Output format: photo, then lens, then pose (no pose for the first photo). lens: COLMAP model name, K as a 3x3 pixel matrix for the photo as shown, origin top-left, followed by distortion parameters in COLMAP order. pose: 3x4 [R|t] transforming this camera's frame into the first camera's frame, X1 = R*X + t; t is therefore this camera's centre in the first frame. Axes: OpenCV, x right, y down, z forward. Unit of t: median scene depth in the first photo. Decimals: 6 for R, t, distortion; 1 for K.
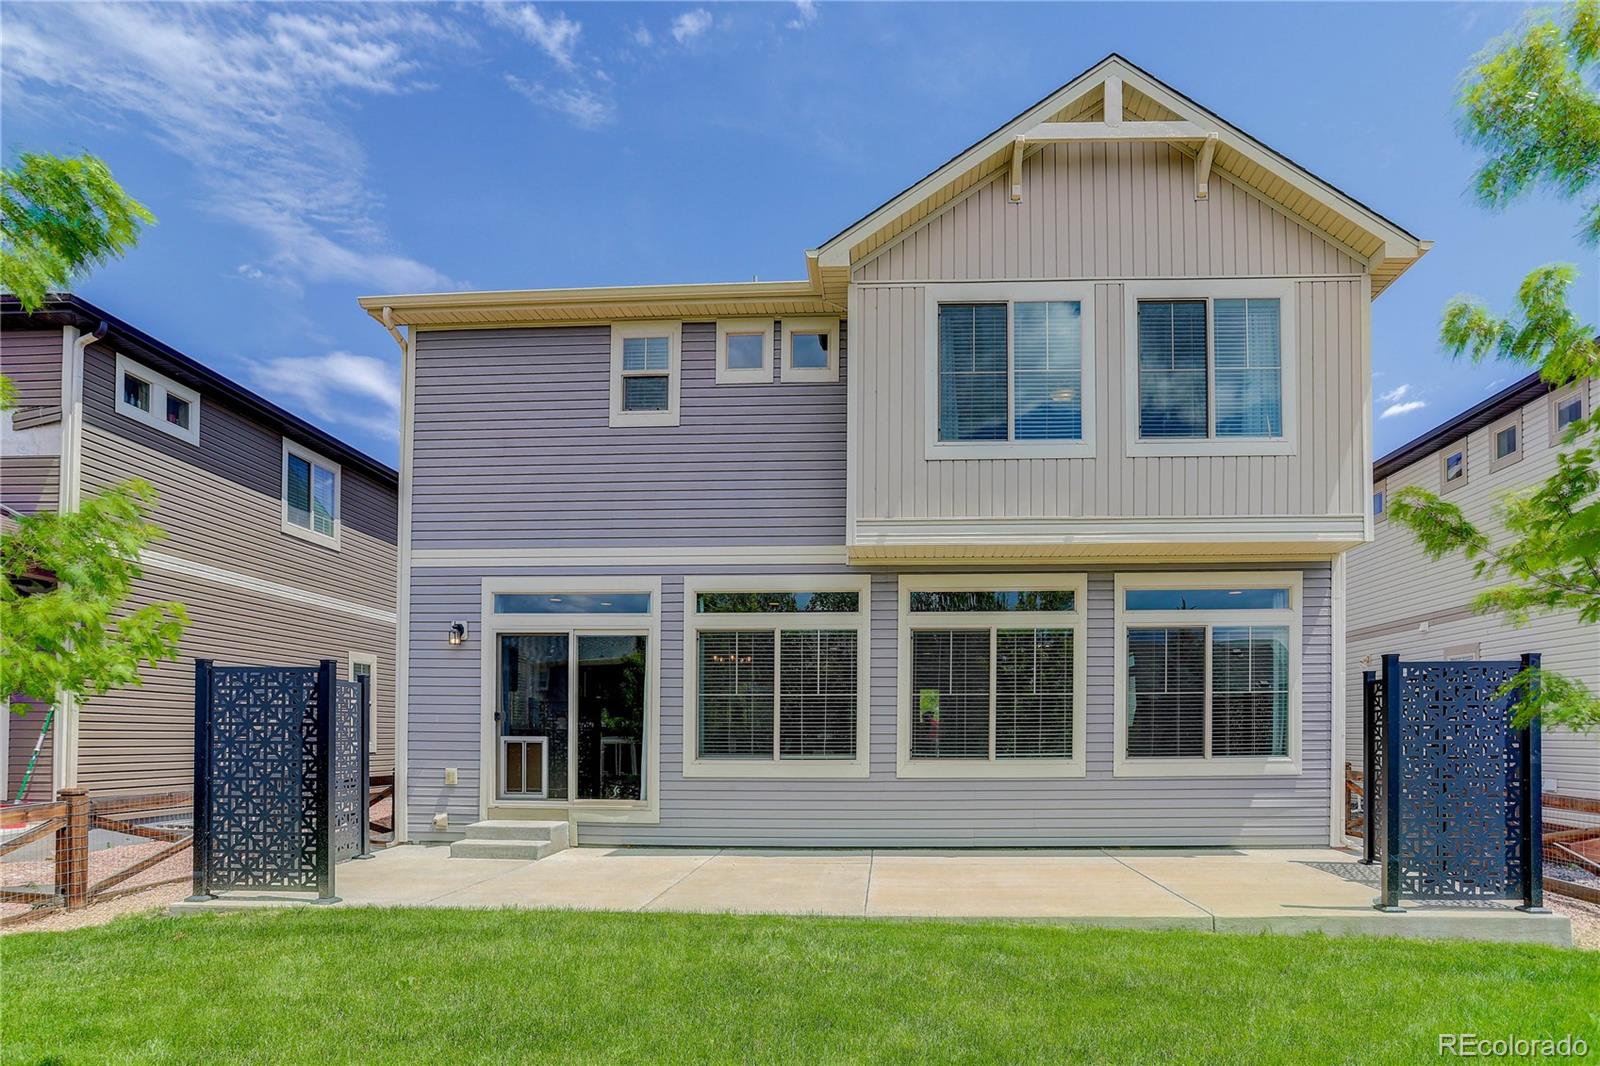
lens RADIAL K [[775.9, 0, 846.8], [0, 775.9, 725.0], [0, 0, 1]] dist [-0.000974, -0.000652]
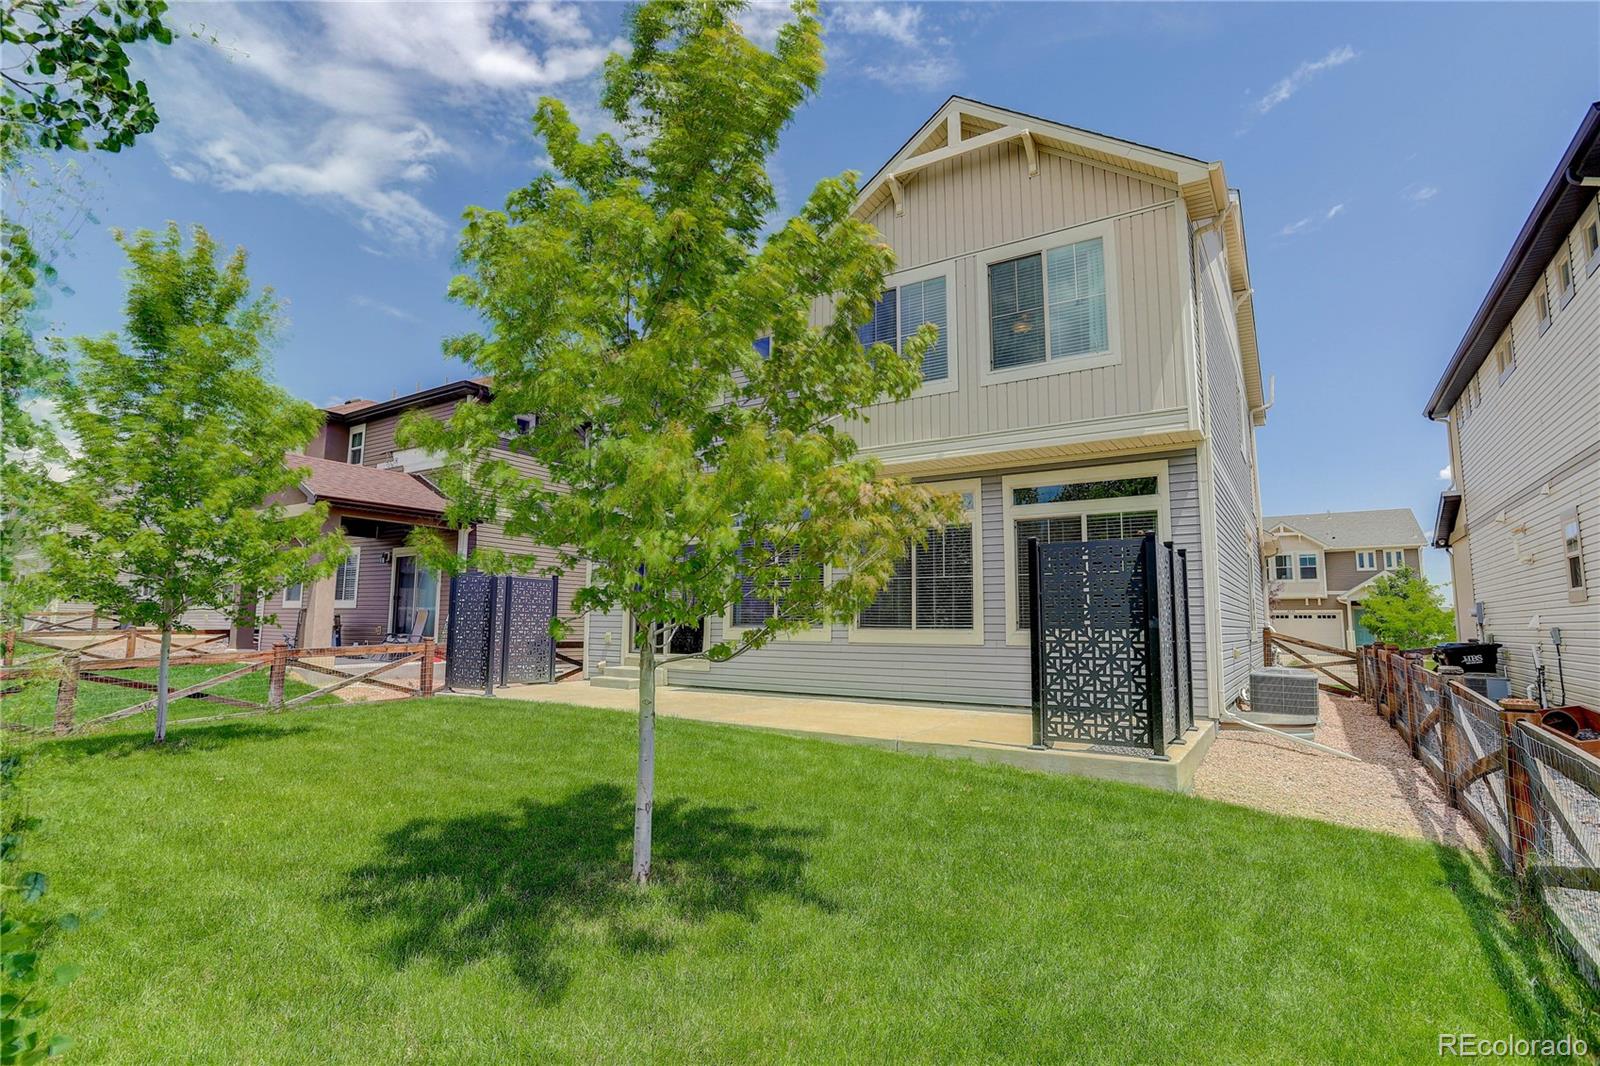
lens RADIAL K [[770.0, 0, 800.0], [0, 770.0, 533.0], [0, 0, 1]] dist [0.000700, 0.000046]
pose [[0.860201, -0.052075, -0.507290, 0.687354], [-0.000337, 0.994714, -0.102683, 0.016761], [0.509956, 0.088499, 0.855636, -0.184802]]
